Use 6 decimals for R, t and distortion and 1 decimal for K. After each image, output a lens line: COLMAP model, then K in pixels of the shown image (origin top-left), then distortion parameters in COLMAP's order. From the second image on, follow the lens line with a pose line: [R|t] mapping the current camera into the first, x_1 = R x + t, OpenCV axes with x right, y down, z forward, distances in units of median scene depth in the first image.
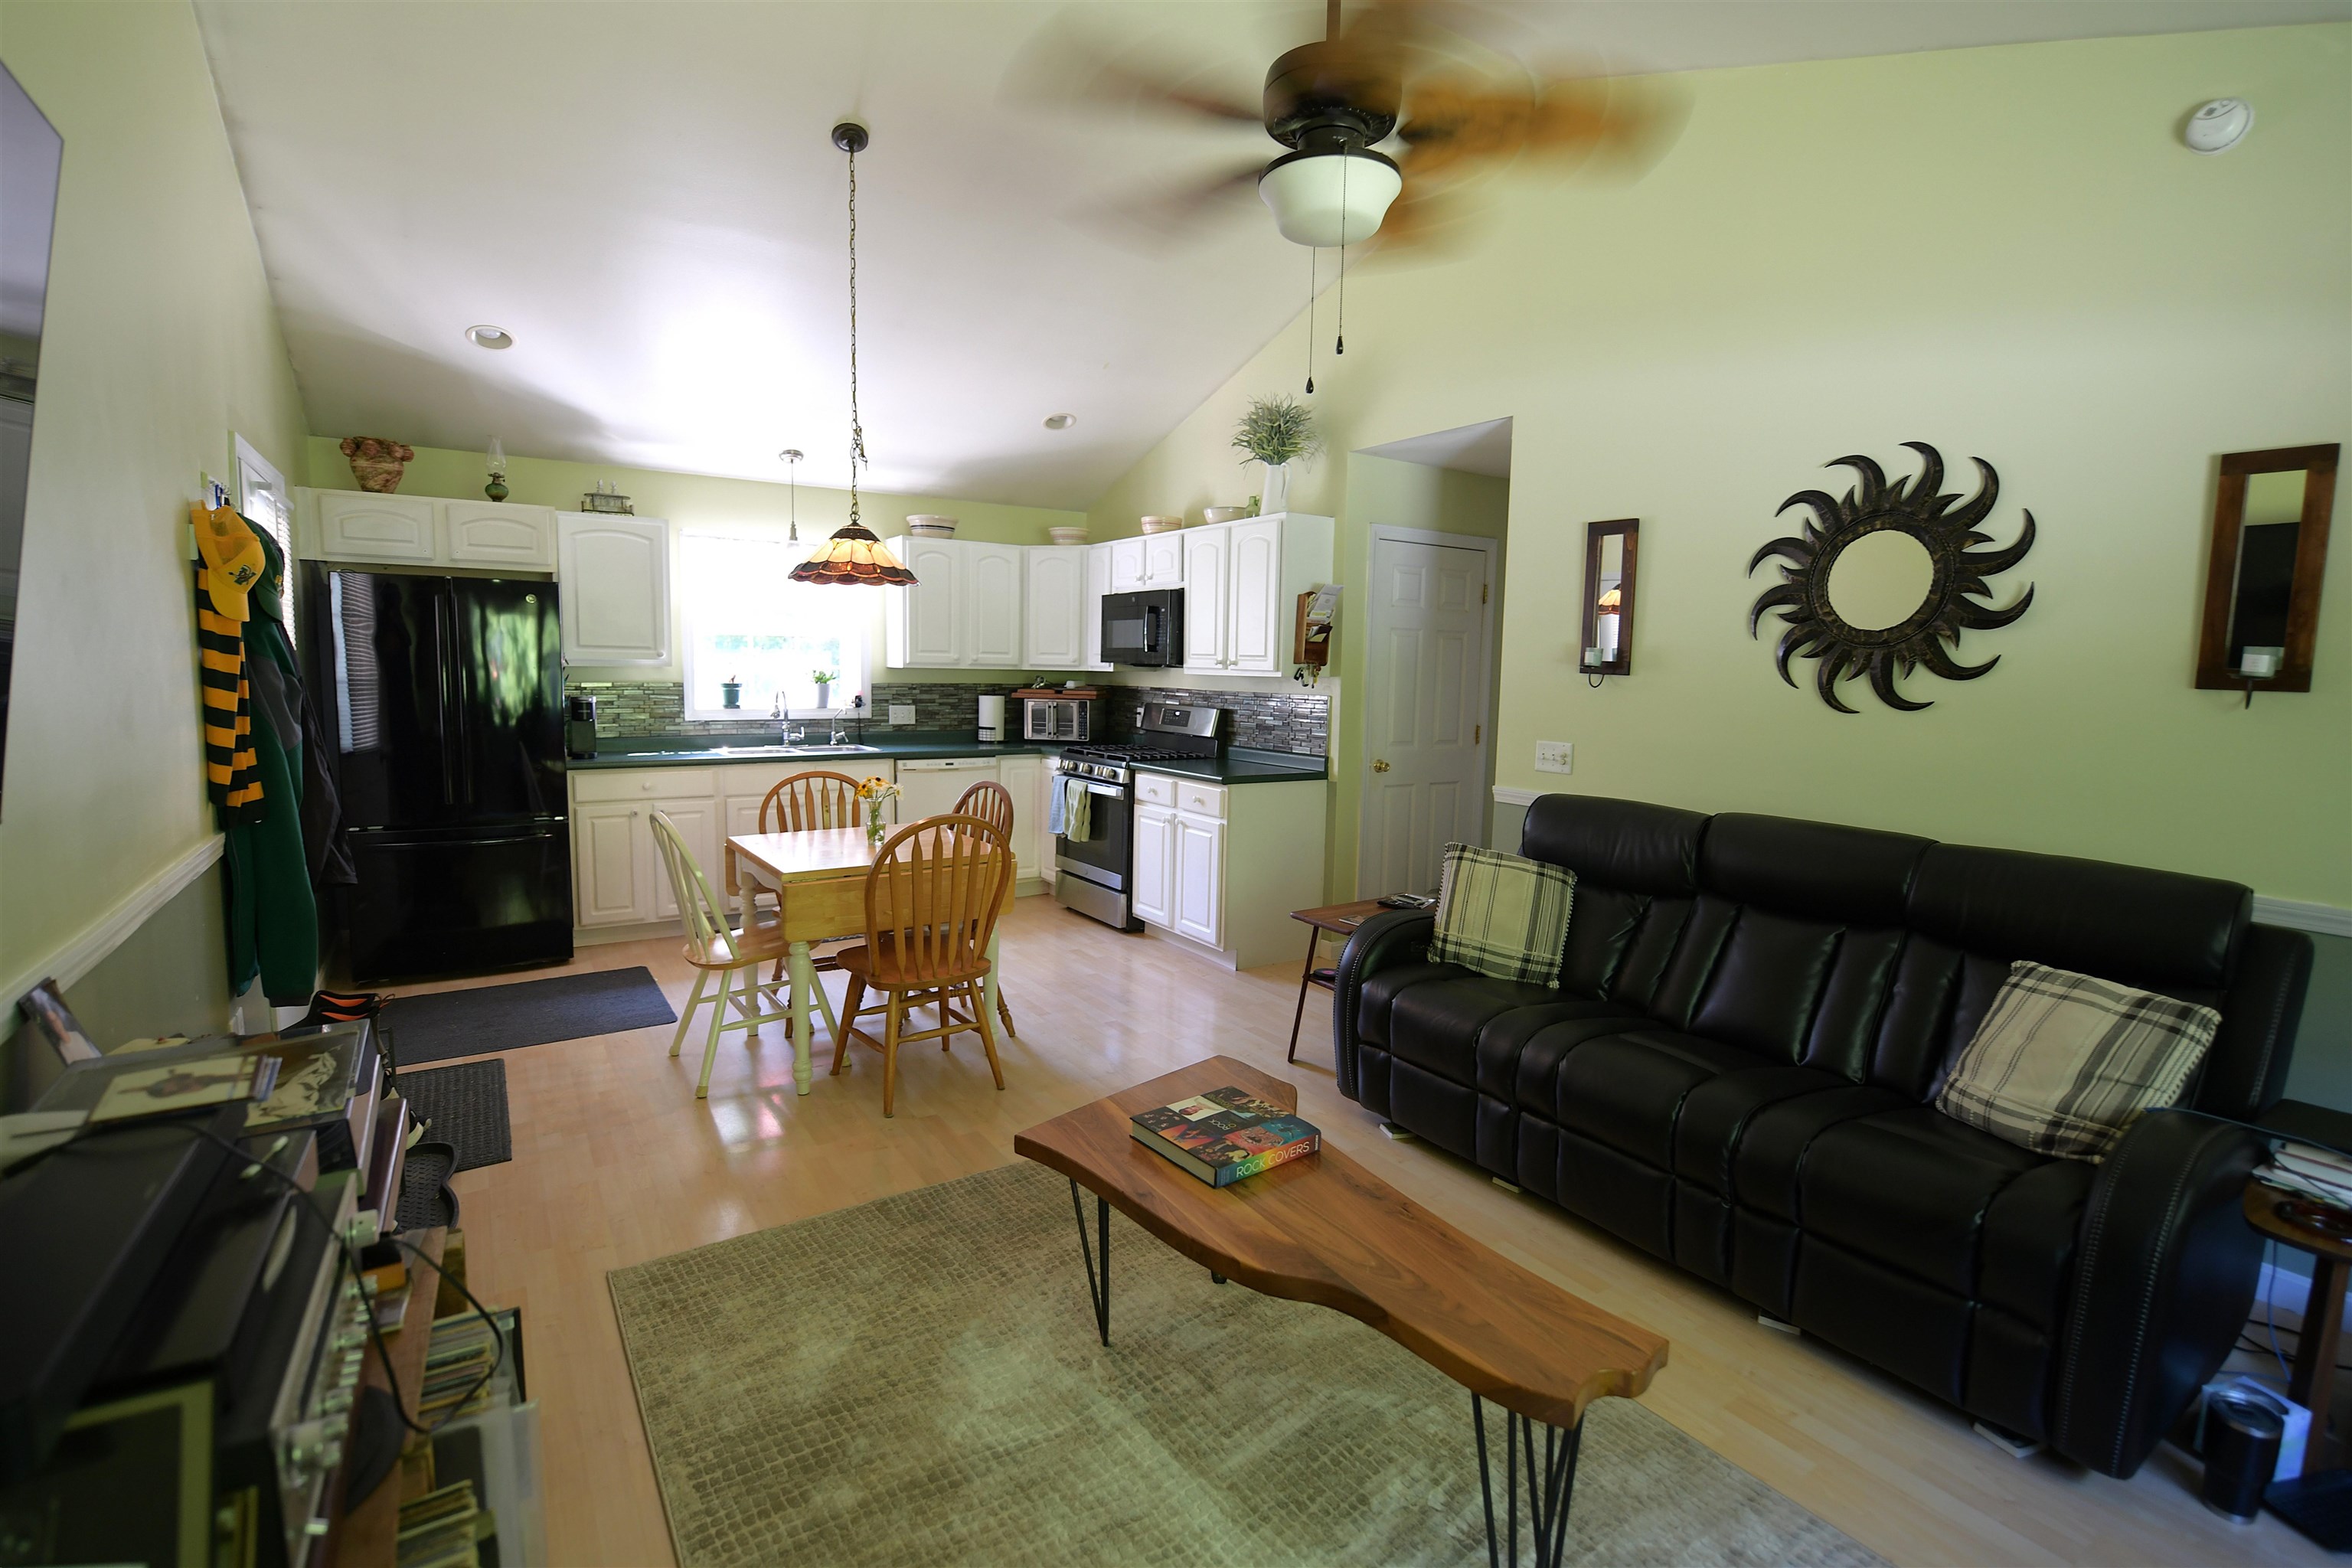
lens RADIAL K [[1088.9, 0, 1186.1], [0, 1088.9, 781.6], [0, 0, 1]] dist [-0.007749, -0.000551]
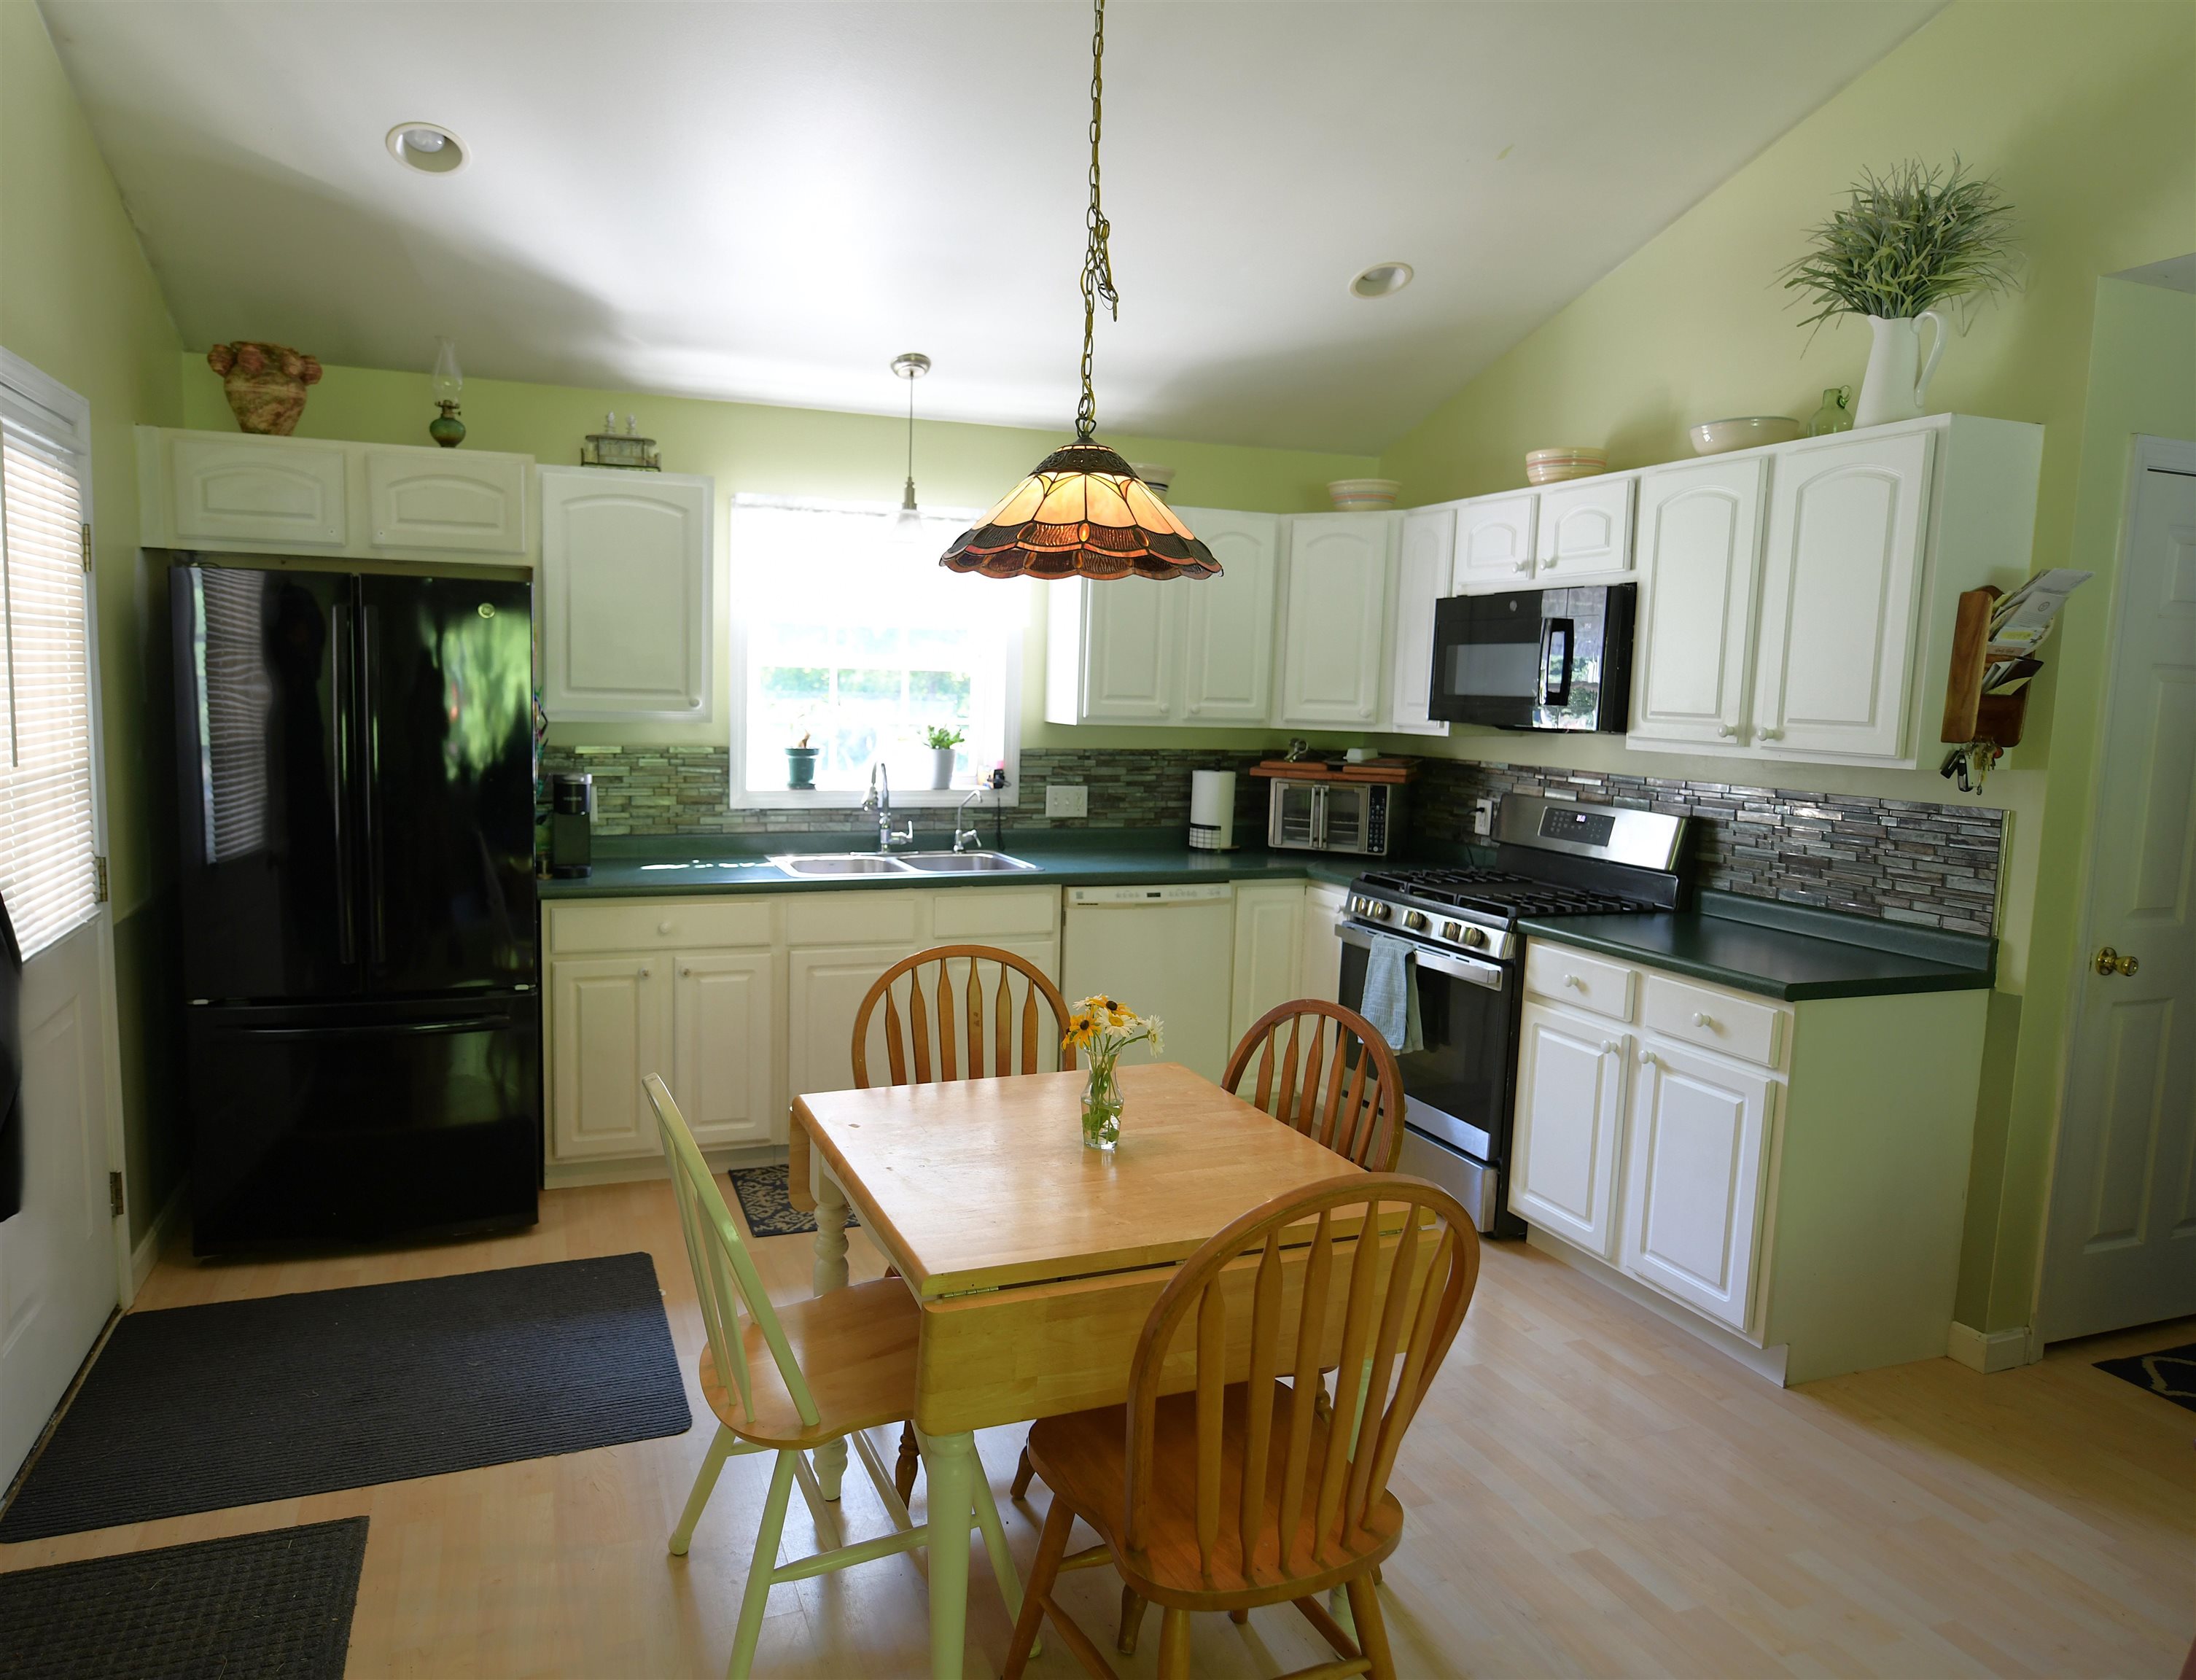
lens RADIAL K [[1361.3, 0, 993.9], [0, 1361.3, 839.6], [0, 0, 1]] dist [0.002431, 0.000261]
pose [[0.969622, 0.034479, -0.242165, -0.137680], [-0.033689, 0.999405, 0.007400, -0.052181], [0.242276, 0.000983, 0.970207, 0.308262]]
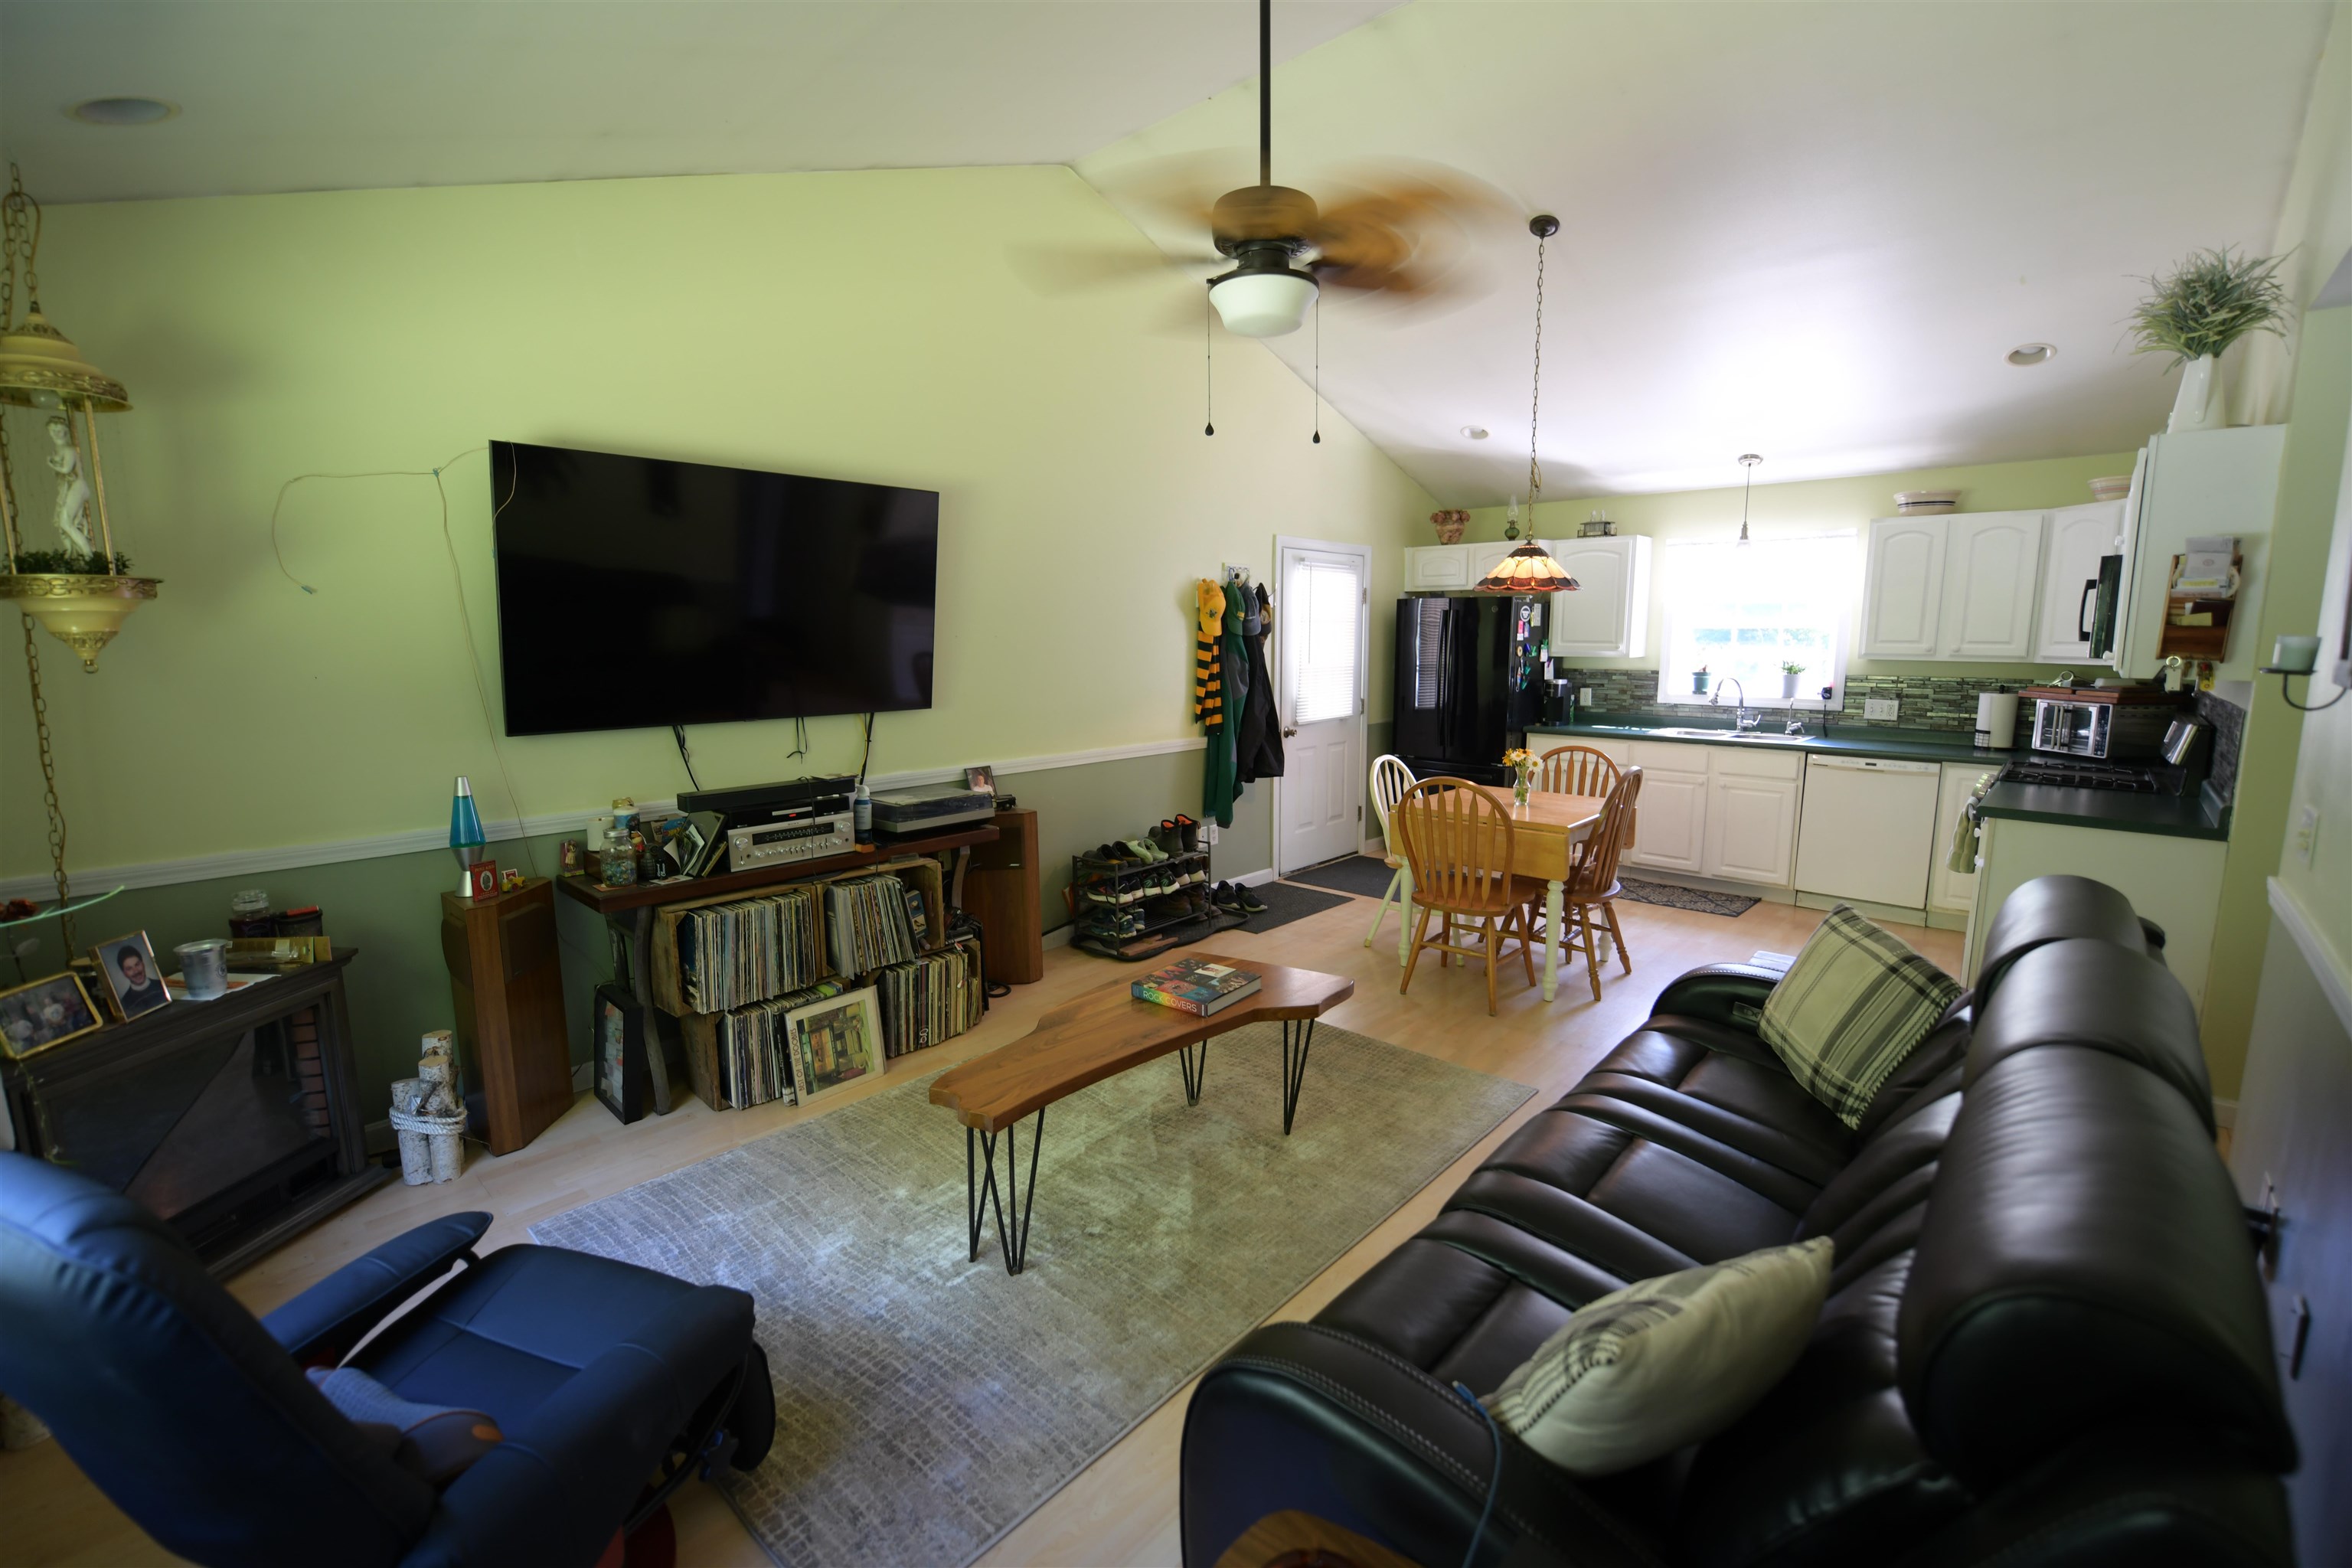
lens RADIAL K [[996.6, 0, 1176.0], [0, 996.6, 784.0], [0, 0, 1]] dist [-0.002295, -0.005736]
pose [[0.241191, 0.128163, -0.961978, 0.494564], [-0.101721, 0.989120, 0.106275, -0.032012], [0.965132, 0.072221, 0.251604, 0.239978]]
